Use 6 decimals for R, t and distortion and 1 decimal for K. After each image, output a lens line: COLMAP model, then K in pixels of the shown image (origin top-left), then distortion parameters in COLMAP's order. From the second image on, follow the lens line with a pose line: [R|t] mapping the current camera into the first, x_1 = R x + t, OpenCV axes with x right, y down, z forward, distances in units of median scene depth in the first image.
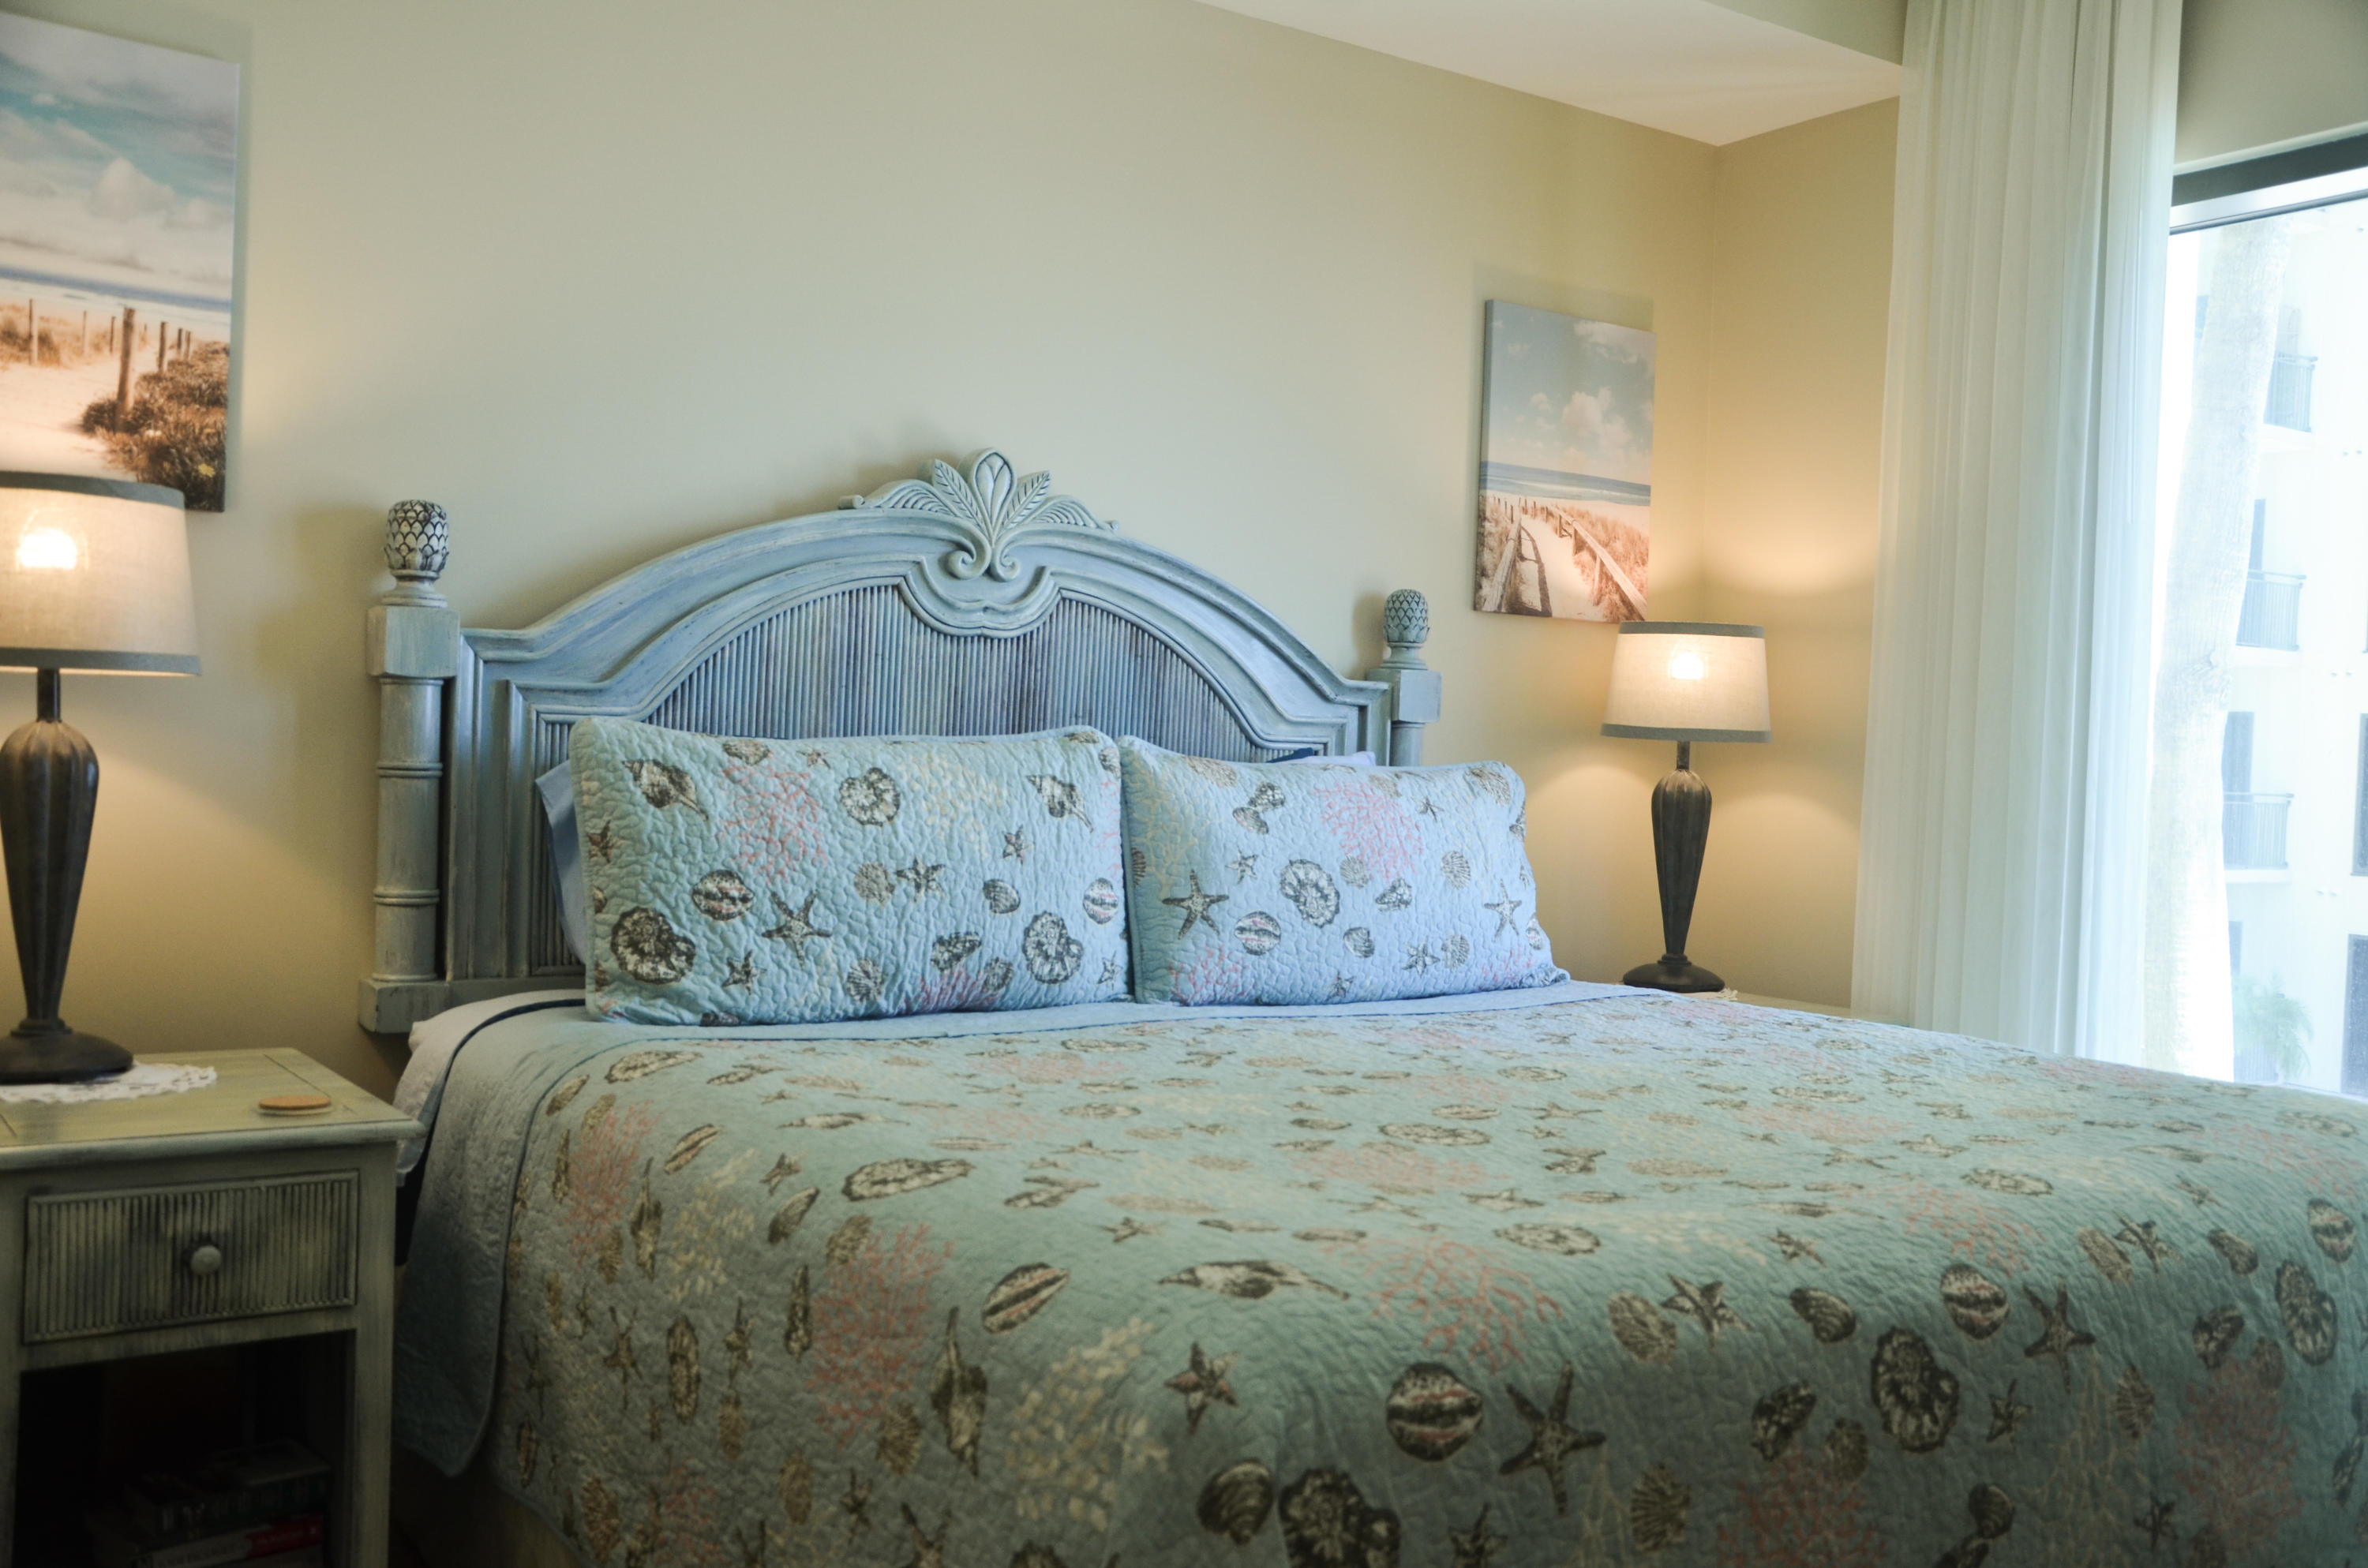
lens RADIAL K [[2154.7, 0, 1189.1], [0, 2154.7, 805.8], [0, 0, 1]] dist [-0.066900, 0.098016]
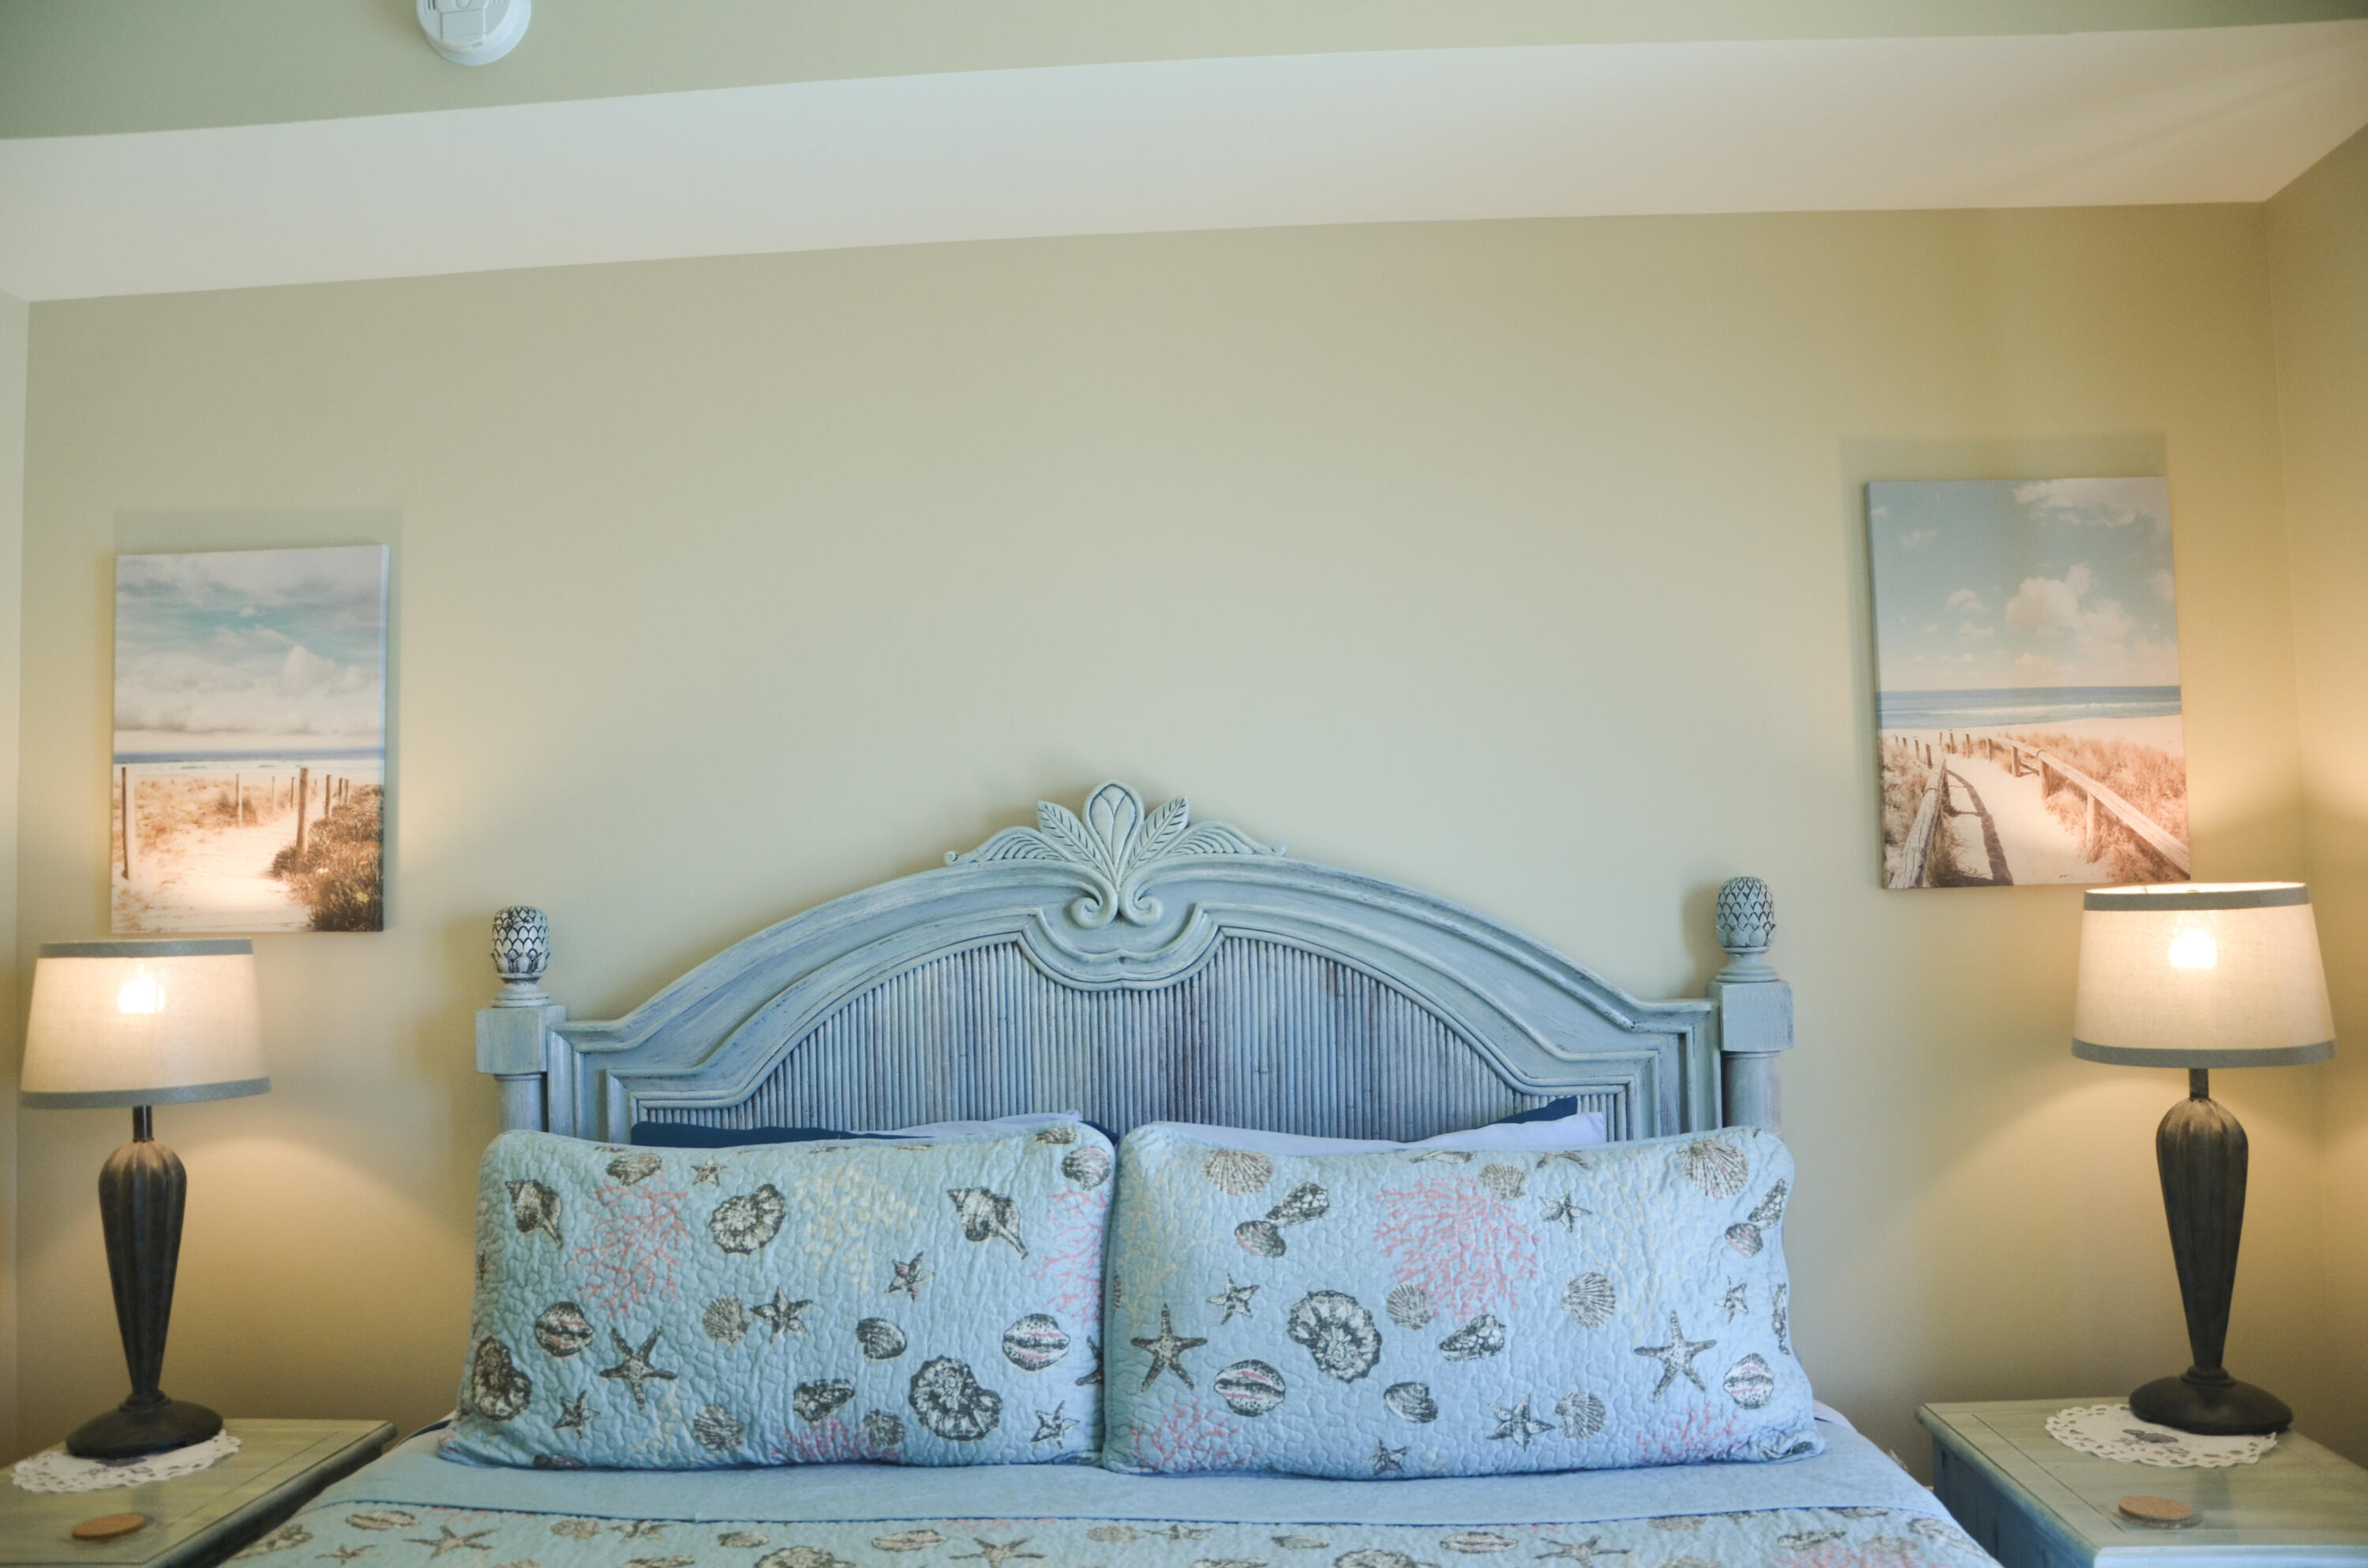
lens RADIAL K [[1866.4, 0, 1182.7], [0, 1866.4, 801.6], [0, 0, 1]] dist [-0.151799, 0.114203]
pose [[0.787602, -0.087629, -0.609921, 0.461491], [0.034803, 0.994582, -0.097952, -0.092561], [0.615200, 0.055920, 0.786385, 0.473626]]
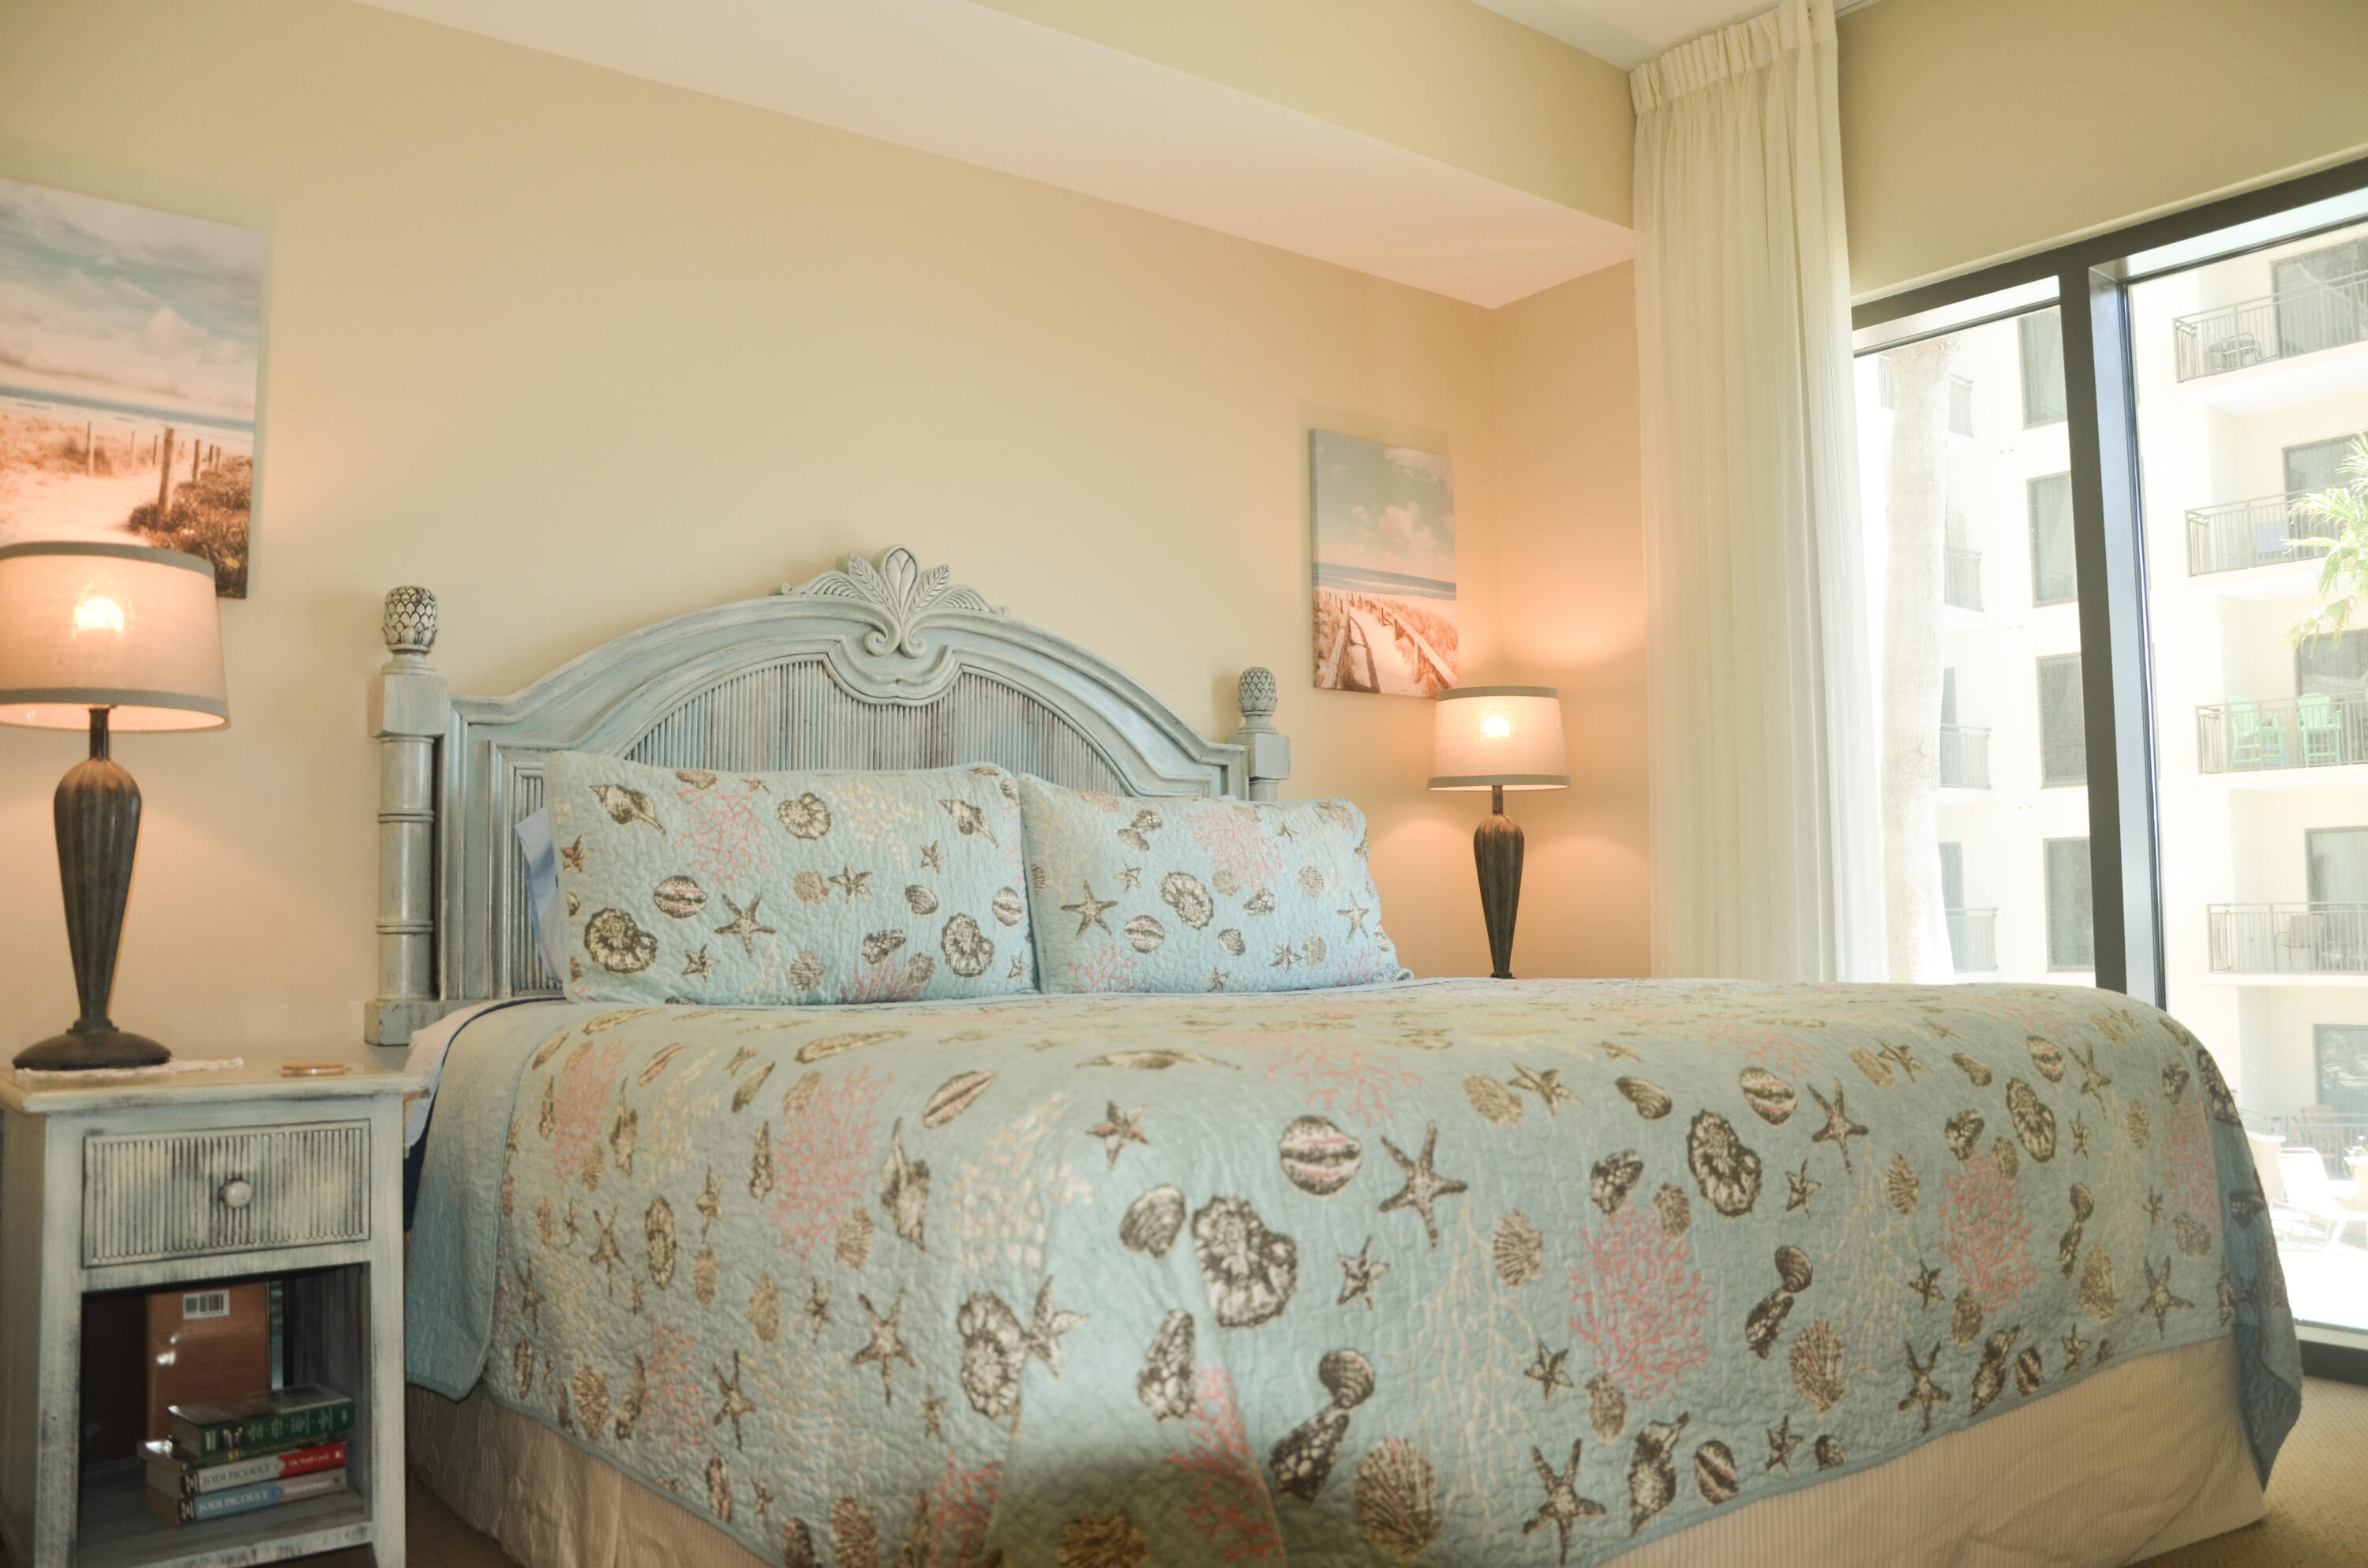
lens RADIAL K [[1866.4, 0, 1191.0], [0, 1866.4, 808.6], [0, 0, 1]] dist [-0.151799, 0.114203]
pose [[0.996858, -0.045358, 0.064940, -0.005464], [0.051201, 0.994504, -0.091329, 0.089482], [-0.060441, 0.094367, 0.993701, -0.003035]]
